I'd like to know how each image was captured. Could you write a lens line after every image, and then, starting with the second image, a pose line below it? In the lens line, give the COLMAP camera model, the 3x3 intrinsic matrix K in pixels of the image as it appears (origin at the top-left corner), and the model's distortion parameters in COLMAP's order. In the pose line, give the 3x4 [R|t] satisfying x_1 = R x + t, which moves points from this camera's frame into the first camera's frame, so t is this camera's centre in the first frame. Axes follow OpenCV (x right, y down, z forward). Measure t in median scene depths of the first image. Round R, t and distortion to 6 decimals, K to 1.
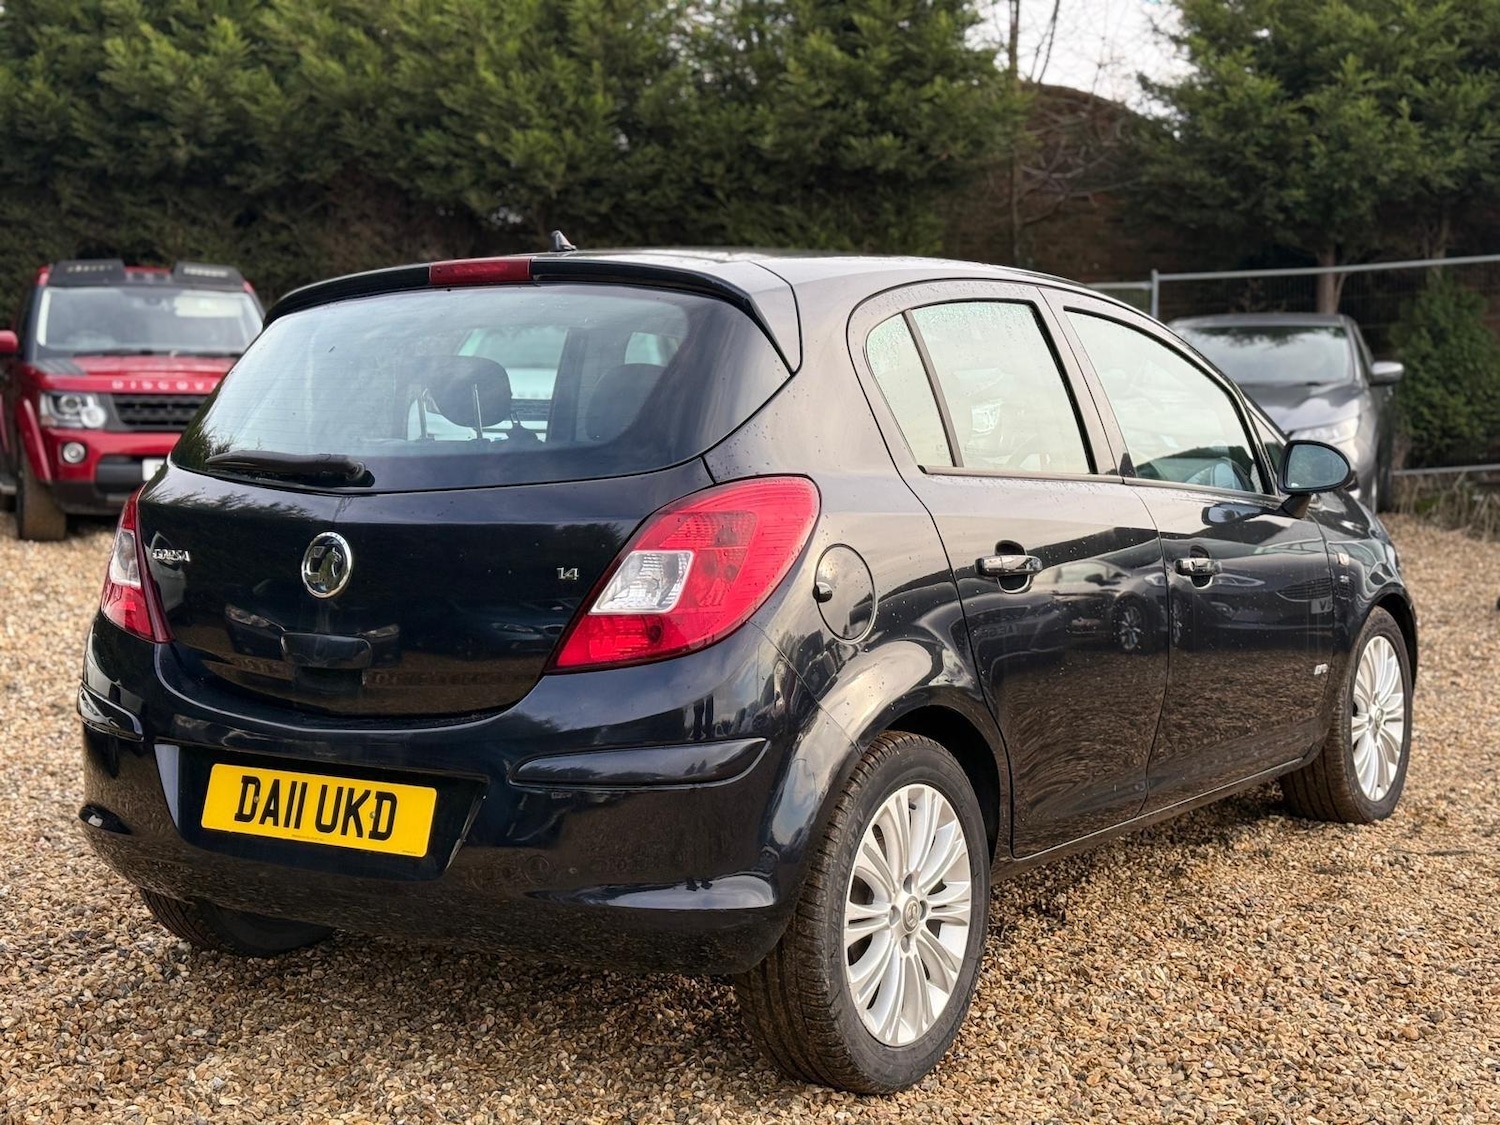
lens RADIAL K [[2095.4, 0, 737.0], [0, 2095.4, 549.1], [0, 0, 1]] dist [0.242515, -0.565967]
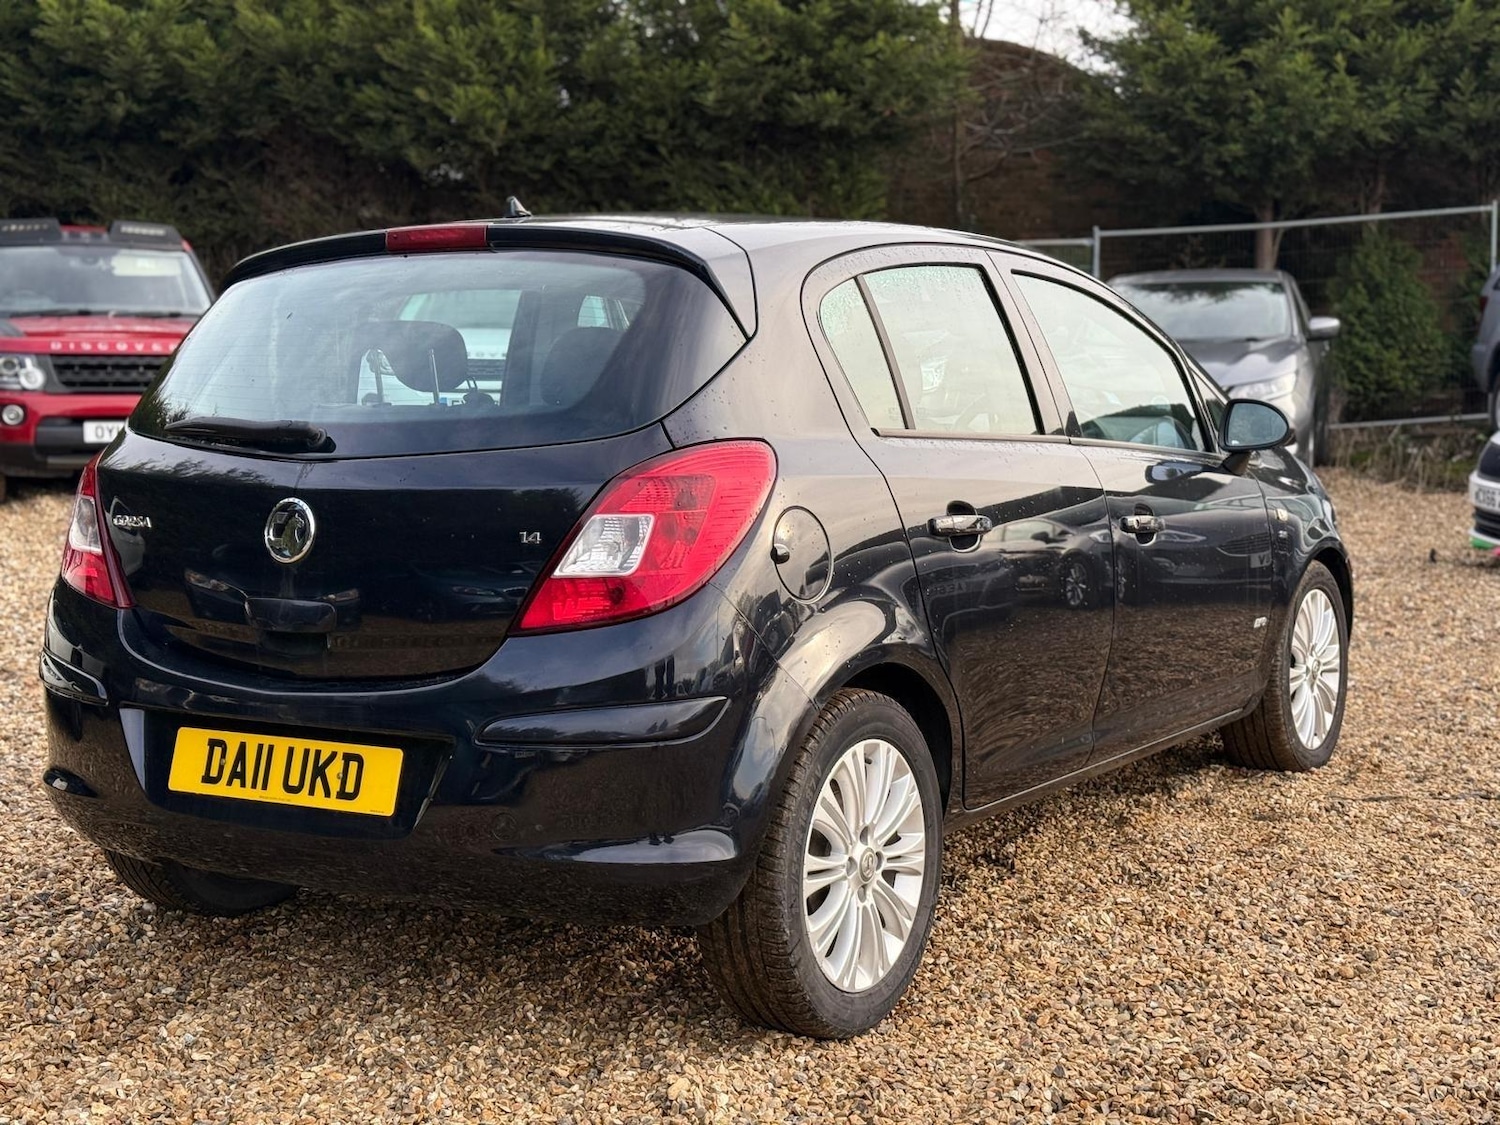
lens RADIAL K [[2102.7, 0, 750.0], [0, 2102.7, 562.5], [0, 0, 1]] dist [0.225718, -0.485373]
pose [[0.999415, -0.008599, 0.033089, -0.006740], [0.007707, 0.999606, 0.026996, -0.002528], [-0.033308, -0.026726, 0.999088, -0.020723]]
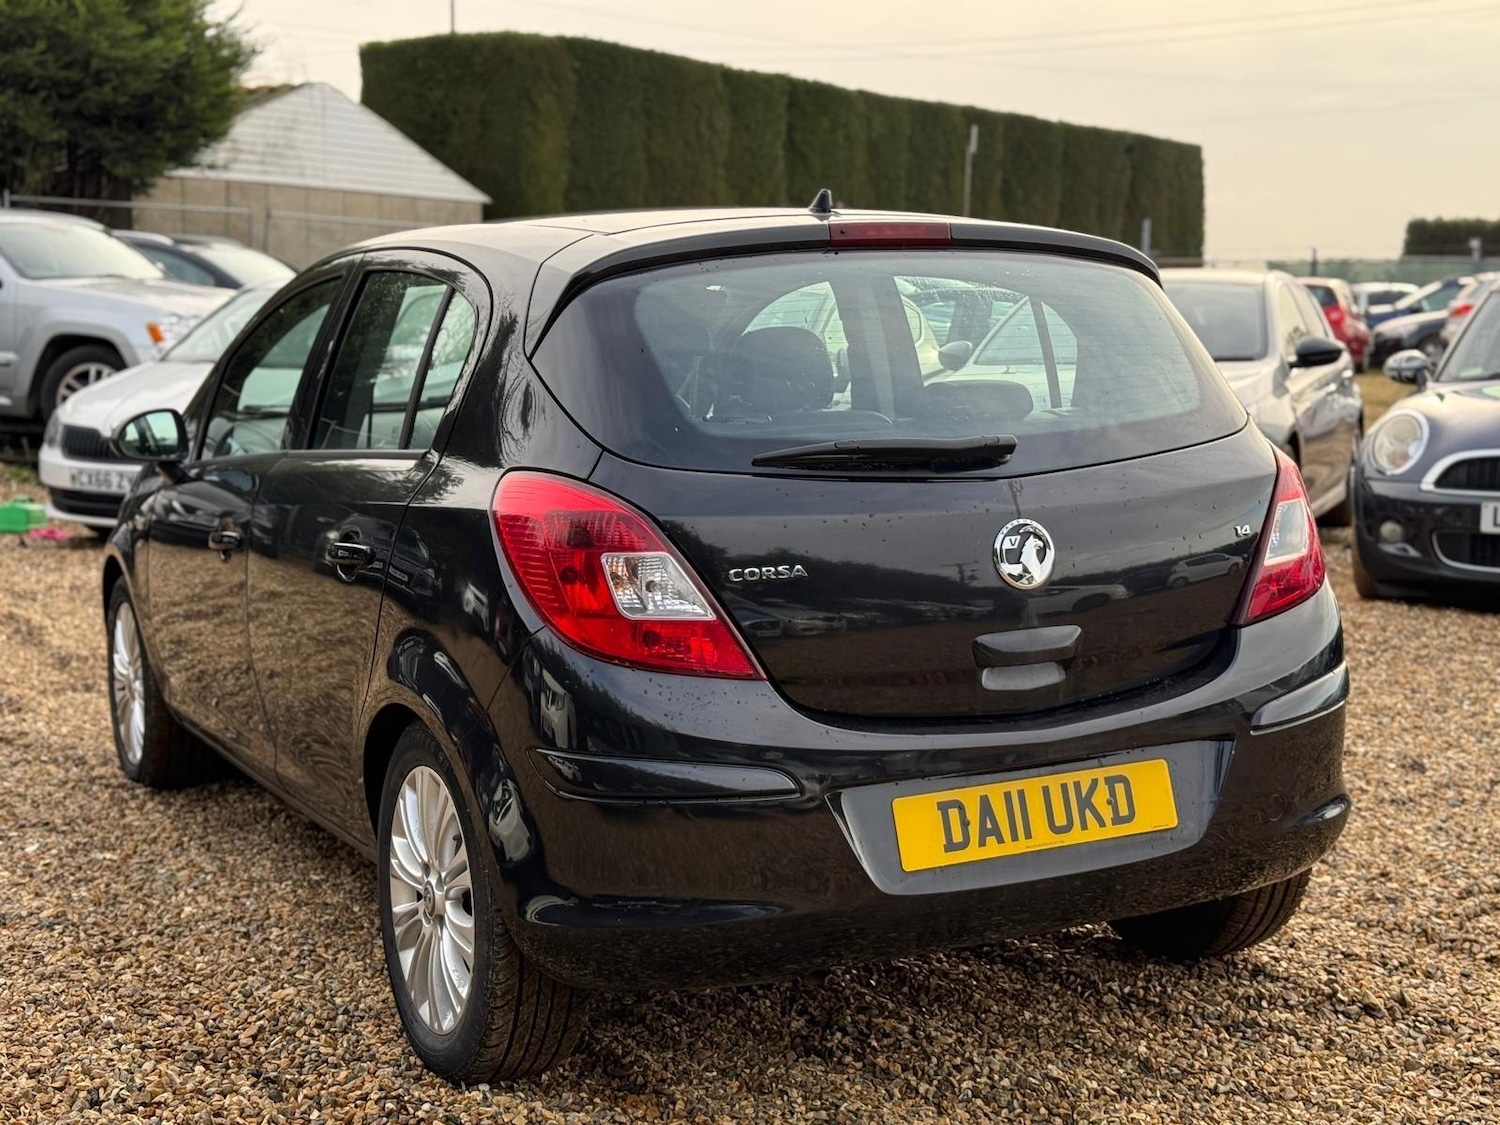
lens RADIAL K [[2095.4, 0, 737.0], [0, 2095.4, 549.1], [0, 0, 1]] dist [0.242515, -0.565967]
pose [[0.479567, -0.108523, 0.870769, -0.931999], [0.077603, 0.993680, 0.081103, -0.070157], [-0.874067, 0.028680, 0.484958, 0.576793]]
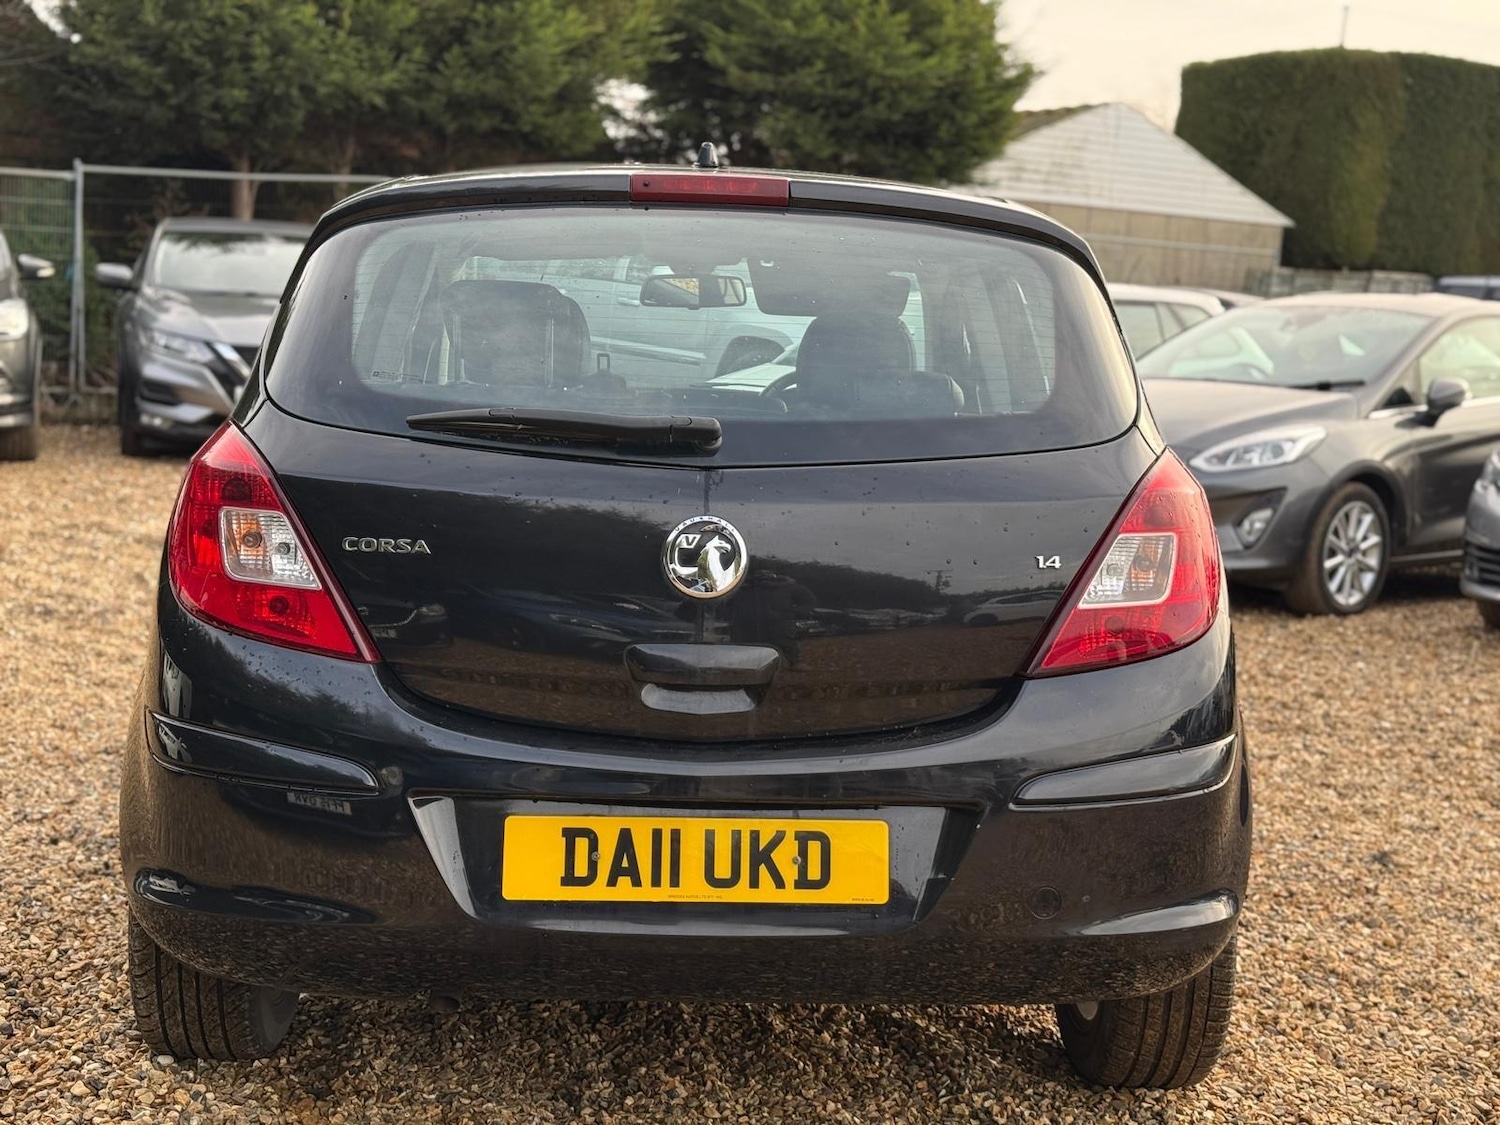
lens RADIAL K [[2102.7, 0, 750.0], [0, 2102.7, 562.5], [0, 0, 1]] dist [0.225718, -0.485373]
pose [[0.797556, -0.036026, 0.602168, -0.579149], [0.003454, 0.998472, 0.055160, -0.030193], [-0.603235, -0.041913, 0.796461, 0.308891]]
